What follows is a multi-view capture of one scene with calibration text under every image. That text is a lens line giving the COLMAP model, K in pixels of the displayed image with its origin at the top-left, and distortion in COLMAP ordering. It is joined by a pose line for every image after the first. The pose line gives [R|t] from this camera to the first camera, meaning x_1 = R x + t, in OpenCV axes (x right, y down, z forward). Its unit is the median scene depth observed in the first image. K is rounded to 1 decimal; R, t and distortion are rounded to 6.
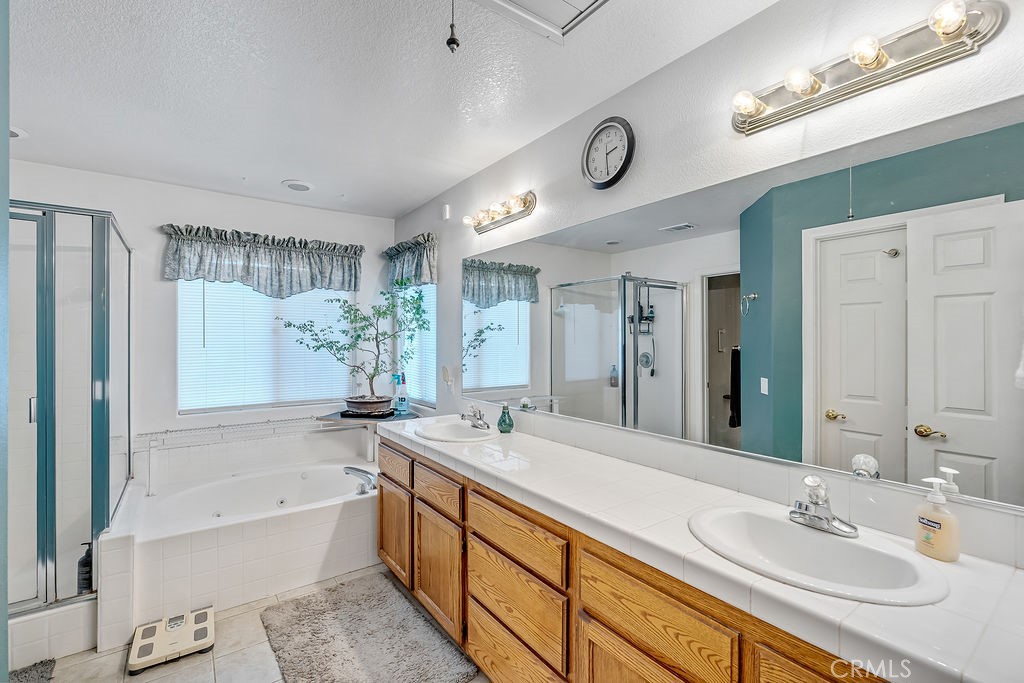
lens RADIAL K [[448.3, 0, 510.9], [0, 448.3, 339.3], [0, 0, 1]] dist [0.001603, -0.000030]
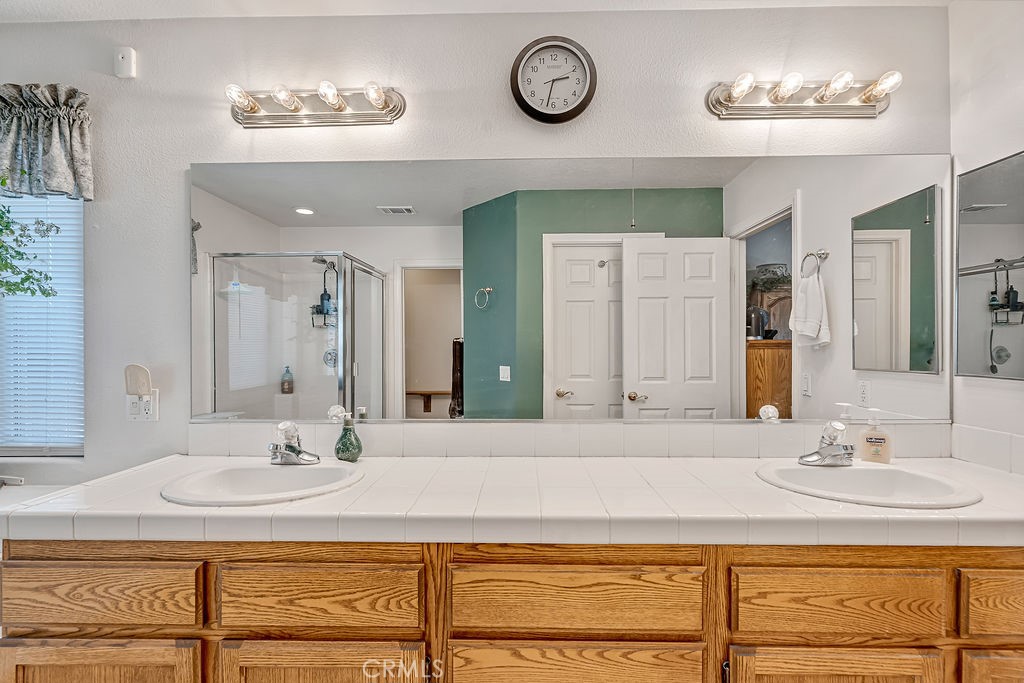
lens RADIAL K [[448.3, 0, 512.5], [0, 448.3, 344.1], [0, 0, 1]] dist [0.001603, -0.000030]
pose [[0.606358, 0.000707, 0.795192, -0.381021], [0.001527, 0.999997, -0.002054, 0.049060], [-0.795191, 0.002460, 0.606355, 0.464215]]
